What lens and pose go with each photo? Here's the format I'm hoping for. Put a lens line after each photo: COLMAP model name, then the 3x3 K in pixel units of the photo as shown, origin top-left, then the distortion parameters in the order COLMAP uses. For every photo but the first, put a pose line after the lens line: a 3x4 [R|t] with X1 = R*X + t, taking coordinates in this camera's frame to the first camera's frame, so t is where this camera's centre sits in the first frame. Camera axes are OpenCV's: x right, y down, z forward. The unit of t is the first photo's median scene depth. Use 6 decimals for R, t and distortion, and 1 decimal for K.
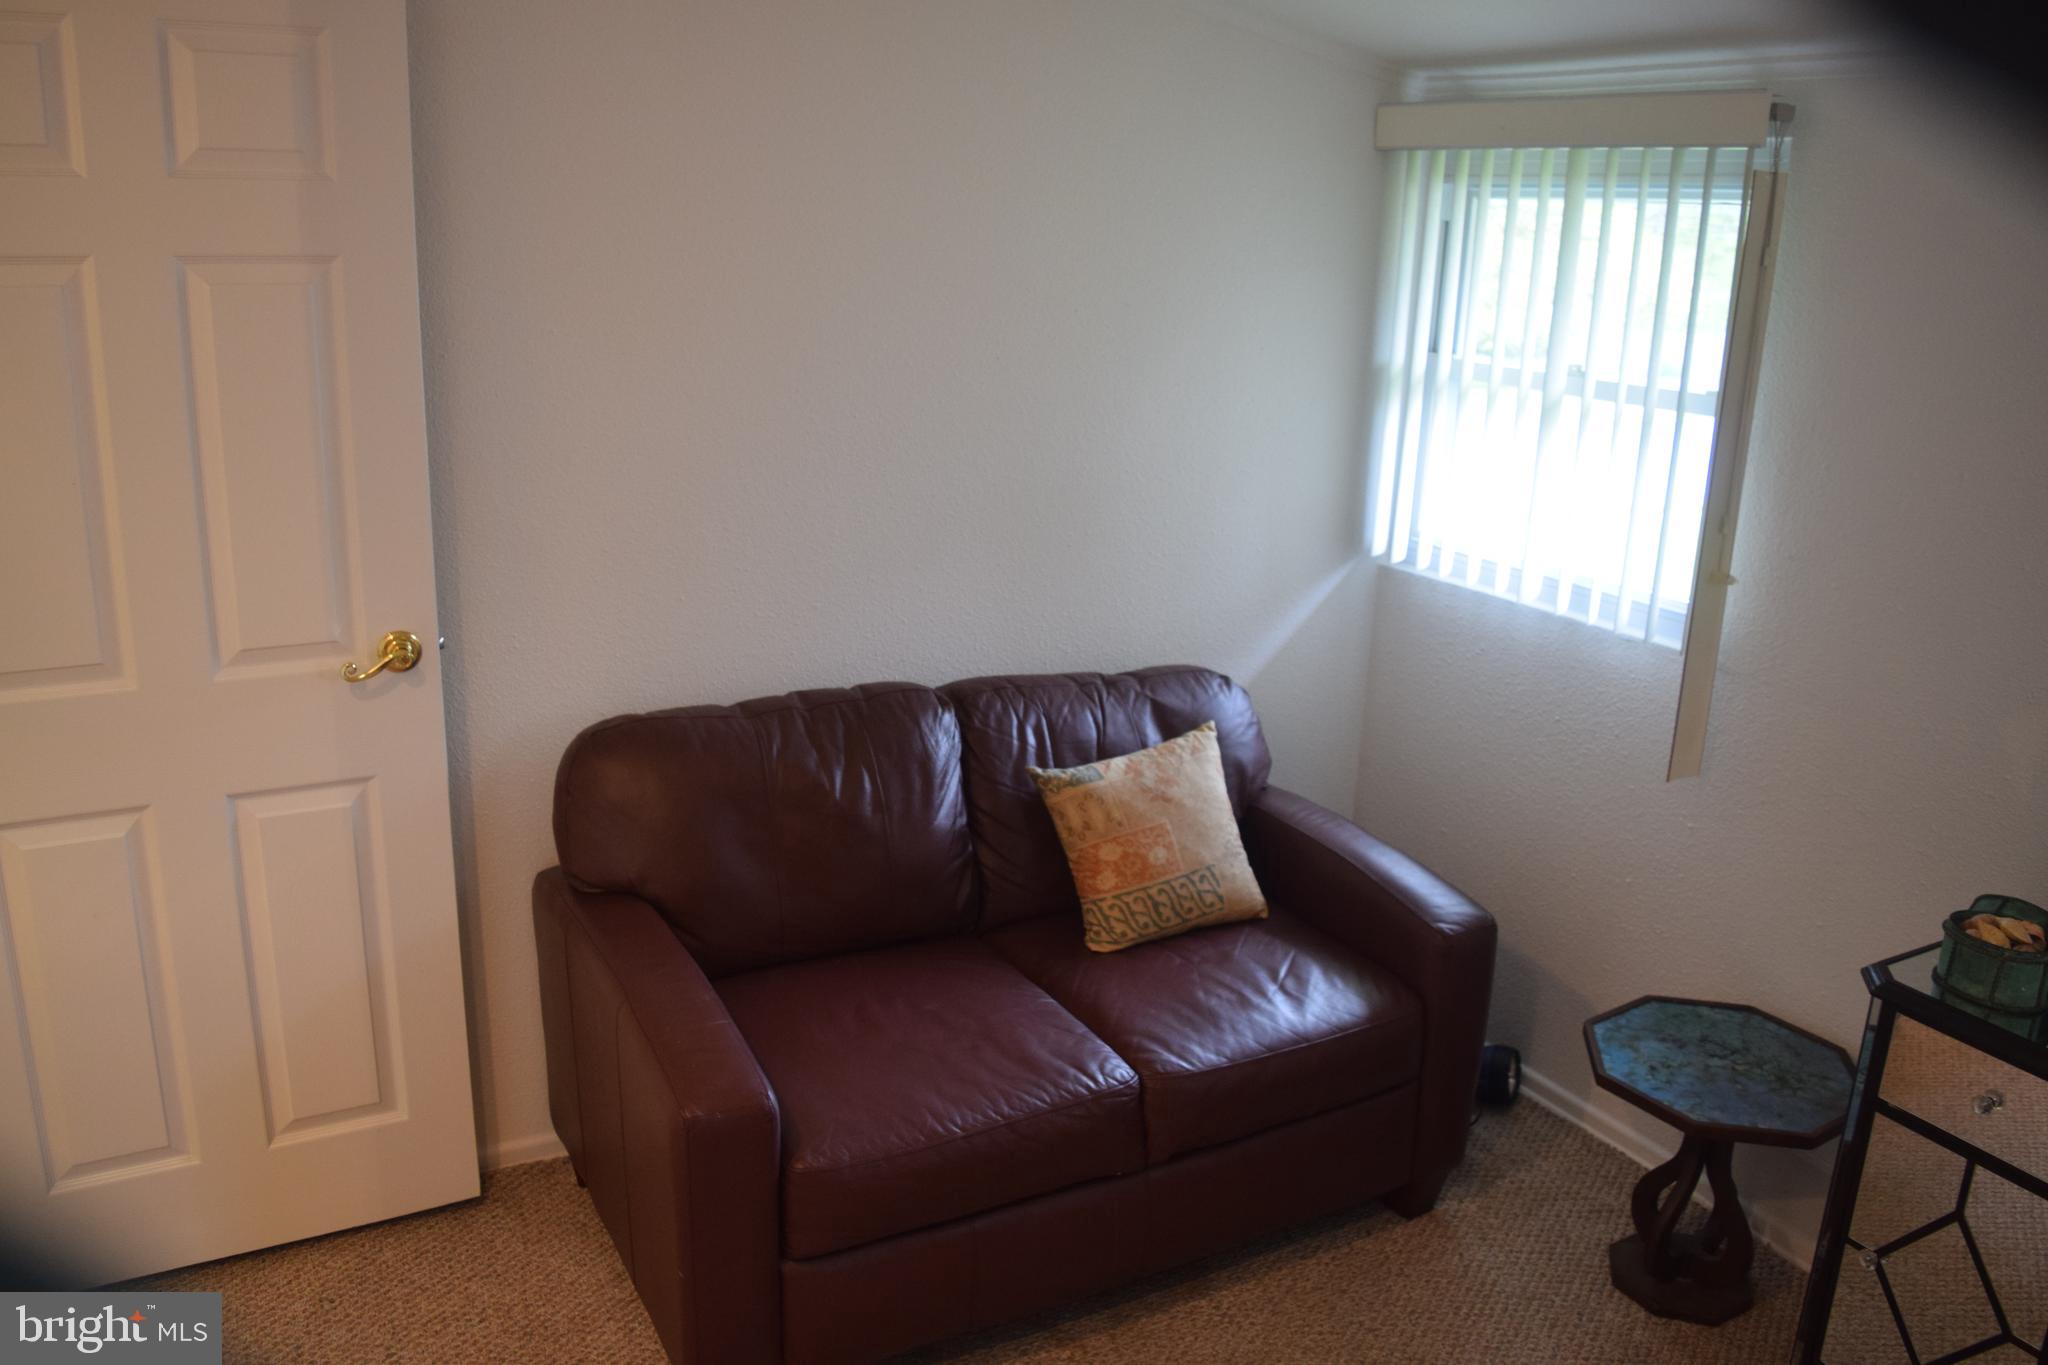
lens RADIAL K [[1693.9, 0, 1024.0], [0, 1693.9, 682.5], [0, 0, 1]] dist [-0.058377, -0.002393]
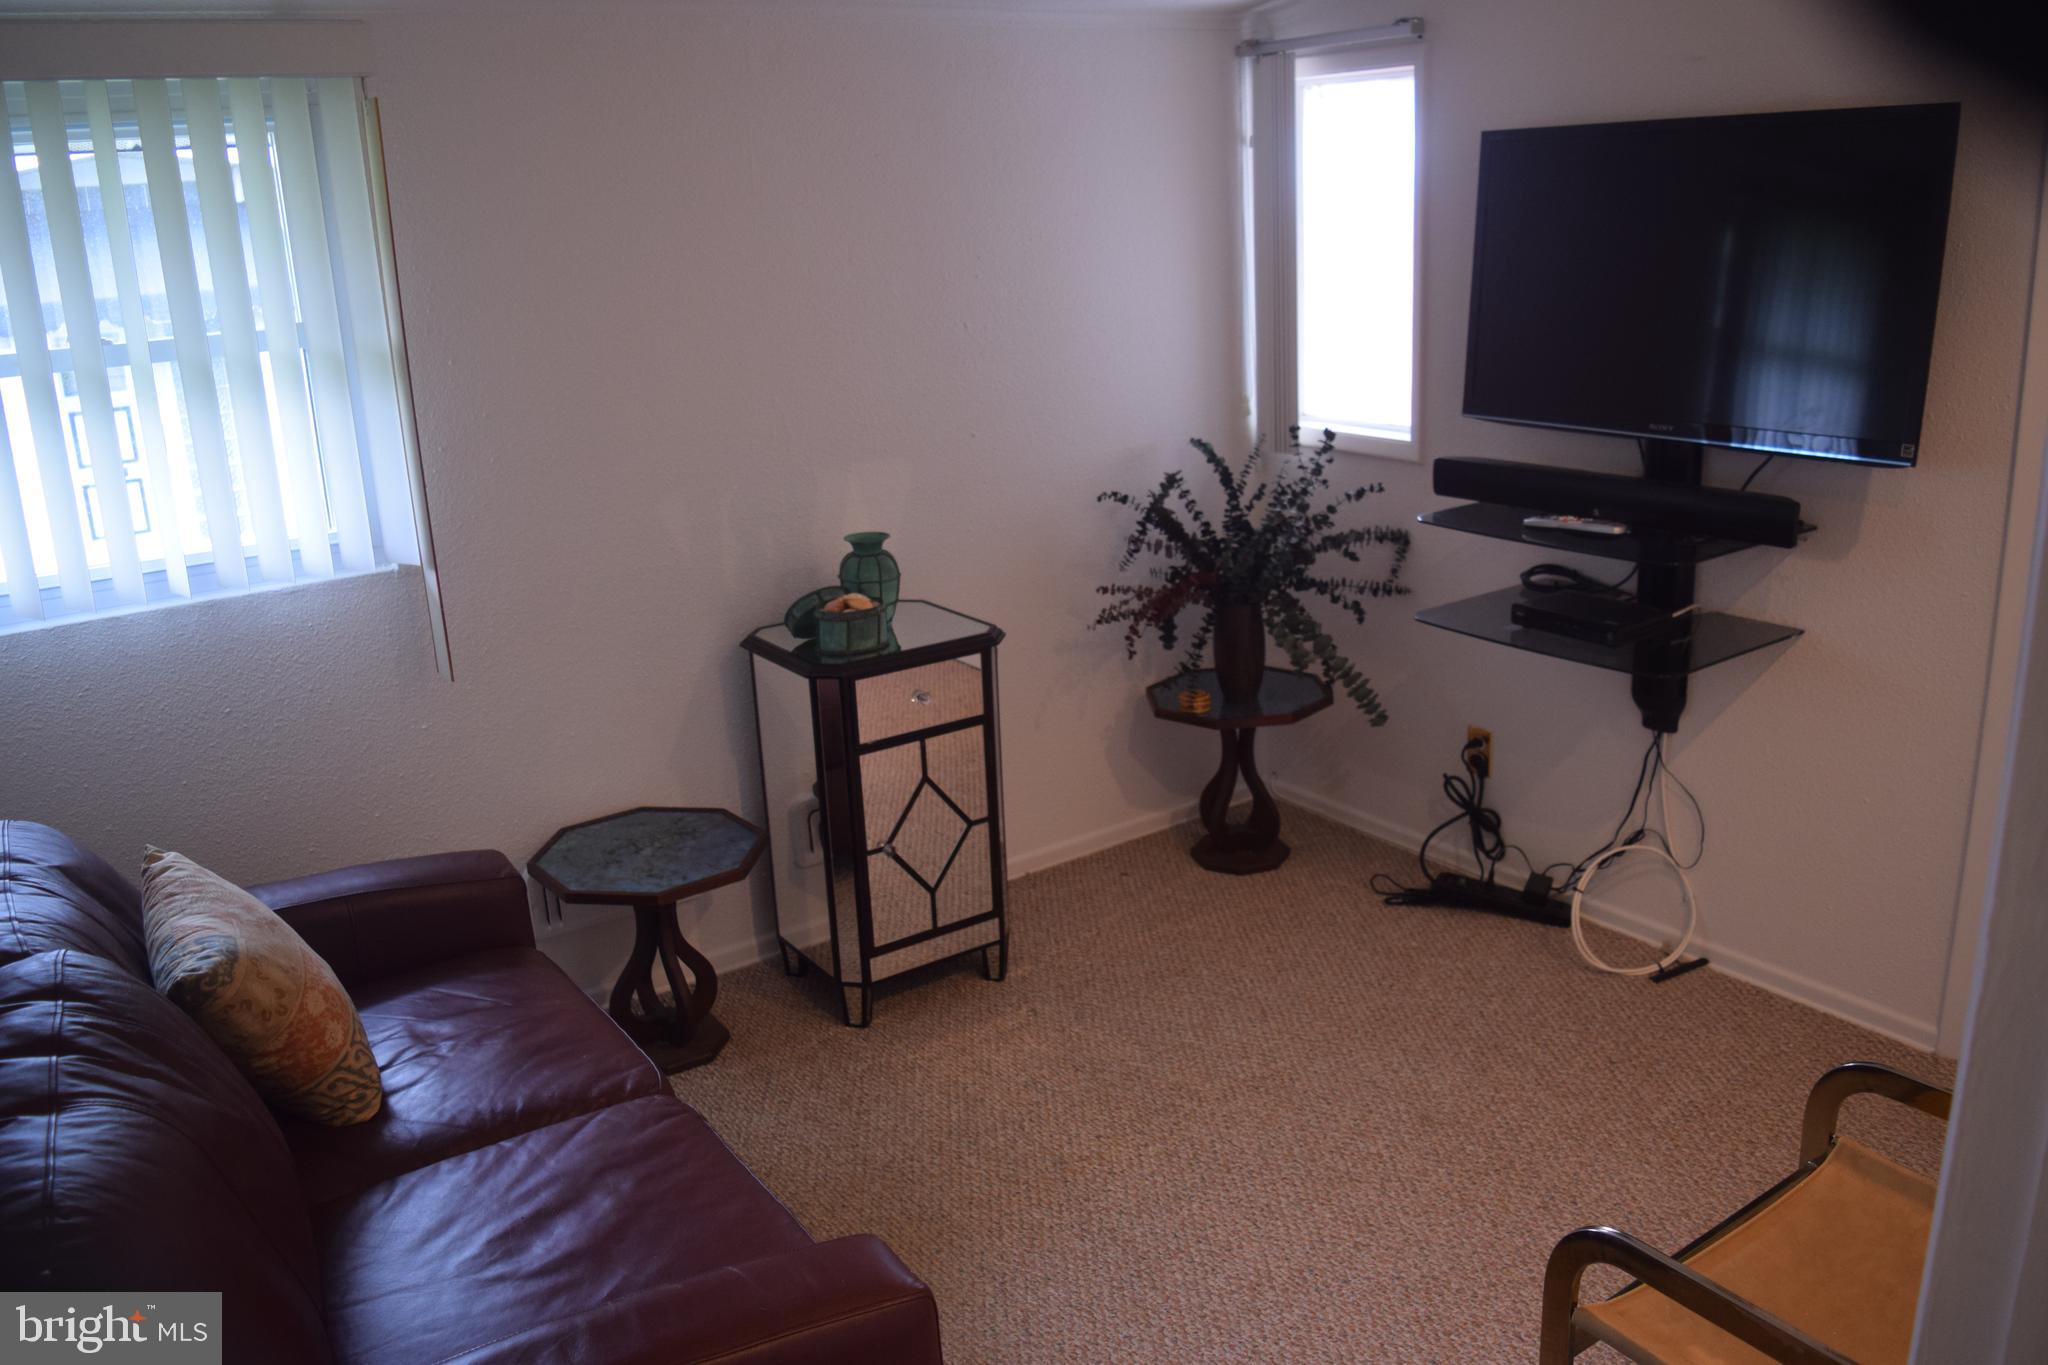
lens RADIAL K [[1693.9, 0, 1024.0], [0, 1693.9, 682.5], [0, 0, 1]] dist [-0.058377, -0.002393]
pose [[-0.122917, -0.309971, 0.942767, -0.647934], [0.301925, 0.893260, 0.333059, -0.180826], [-0.945374, 0.325584, -0.016209, 0.665318]]
